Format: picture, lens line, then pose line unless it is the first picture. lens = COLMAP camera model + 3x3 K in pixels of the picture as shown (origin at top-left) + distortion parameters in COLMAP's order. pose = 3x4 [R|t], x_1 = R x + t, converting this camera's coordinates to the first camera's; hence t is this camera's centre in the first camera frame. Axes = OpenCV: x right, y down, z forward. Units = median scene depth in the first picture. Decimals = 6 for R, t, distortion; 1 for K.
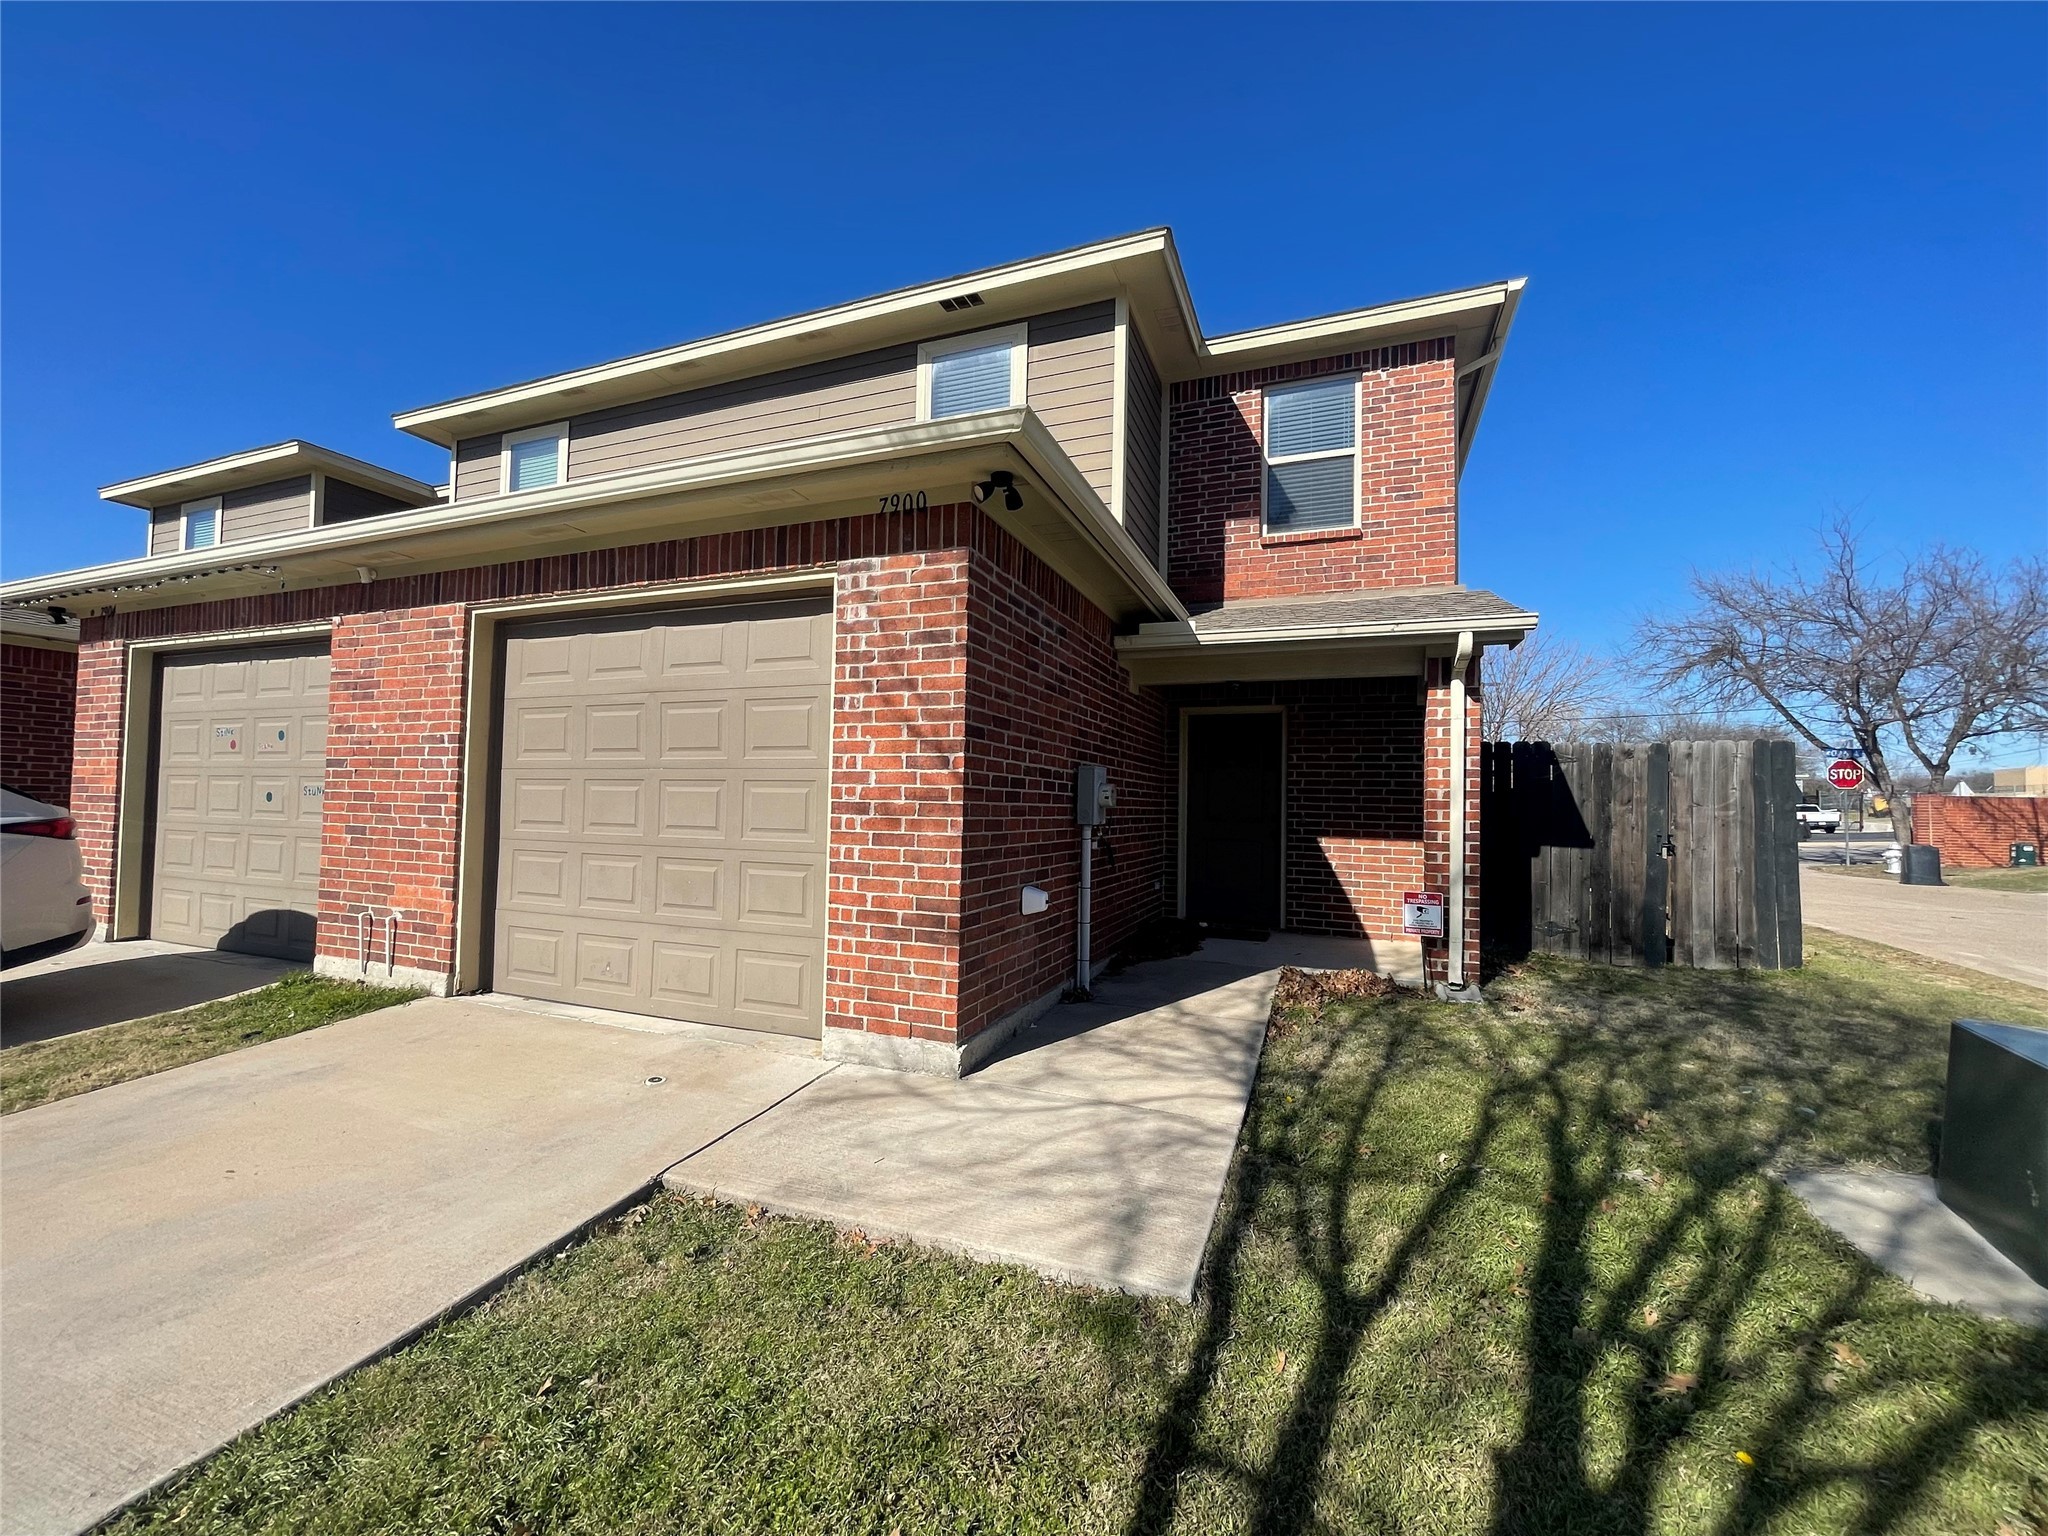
lens RADIAL K [[821.6, 0, 1015.4], [0, 821.6, 771.0], [0, 0, 1]] dist [-0.001890, 0.000853]
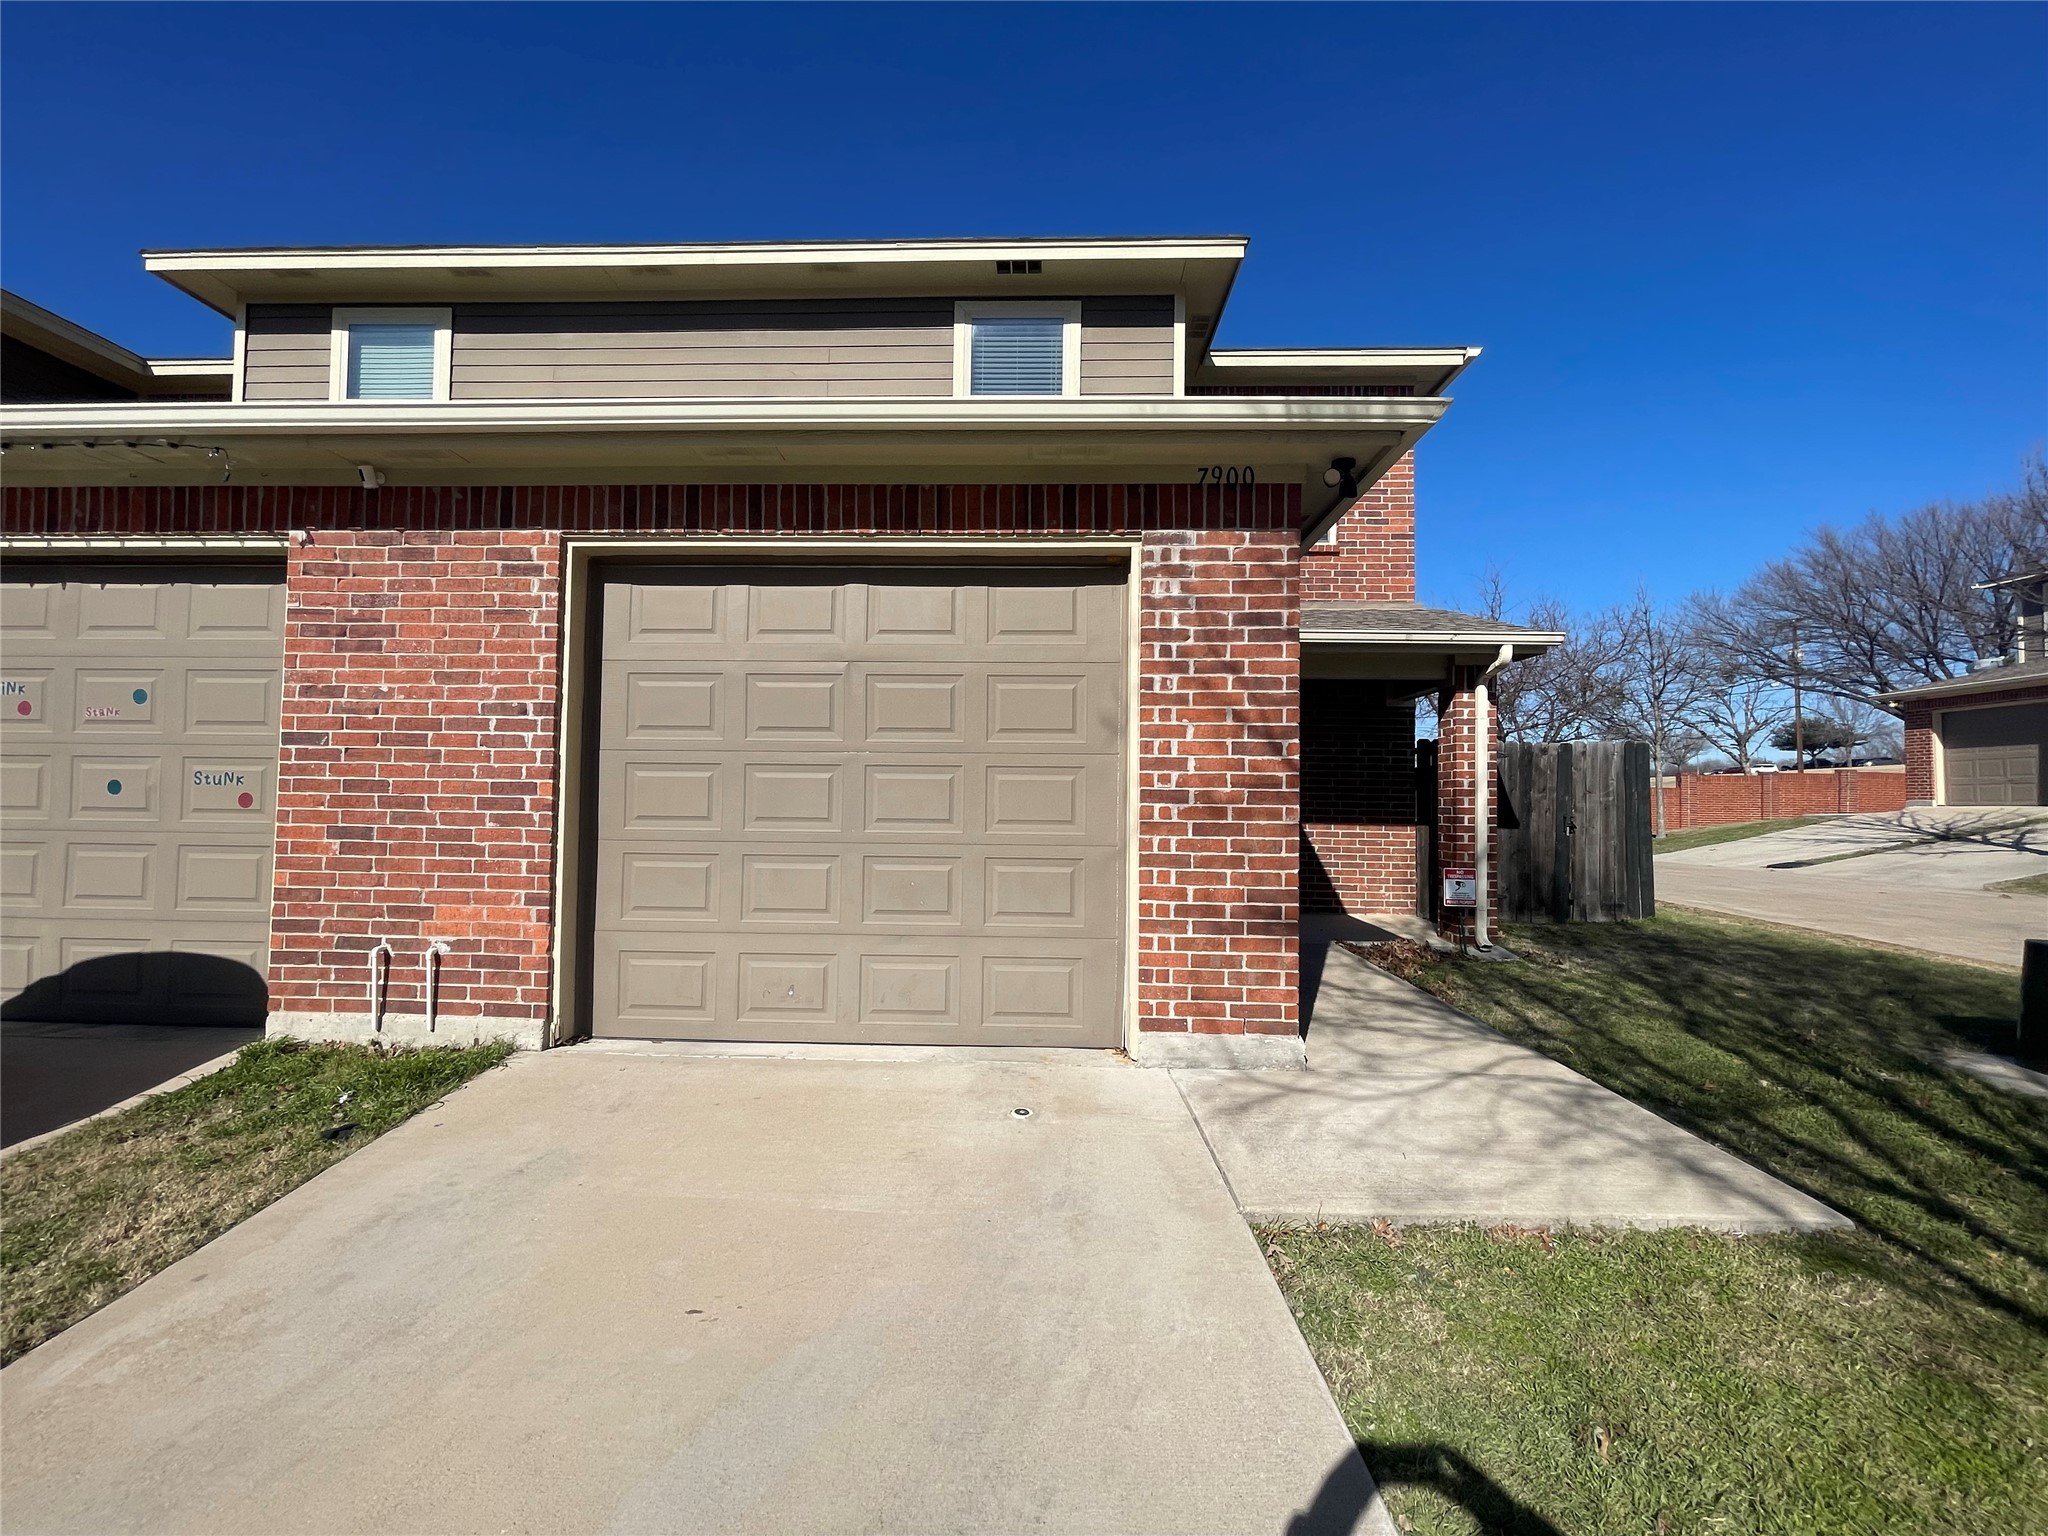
lens RADIAL K [[821.6, 0, 1016.7], [0, 821.6, 769.3], [0, 0, 1]] dist [-0.001890, 0.000853]
pose [[0.941299, 0.006251, 0.337516, -0.526500], [-0.008446, 0.999952, 0.005037, 0.008684], [-0.337469, -0.007592, 0.941306, 0.138793]]
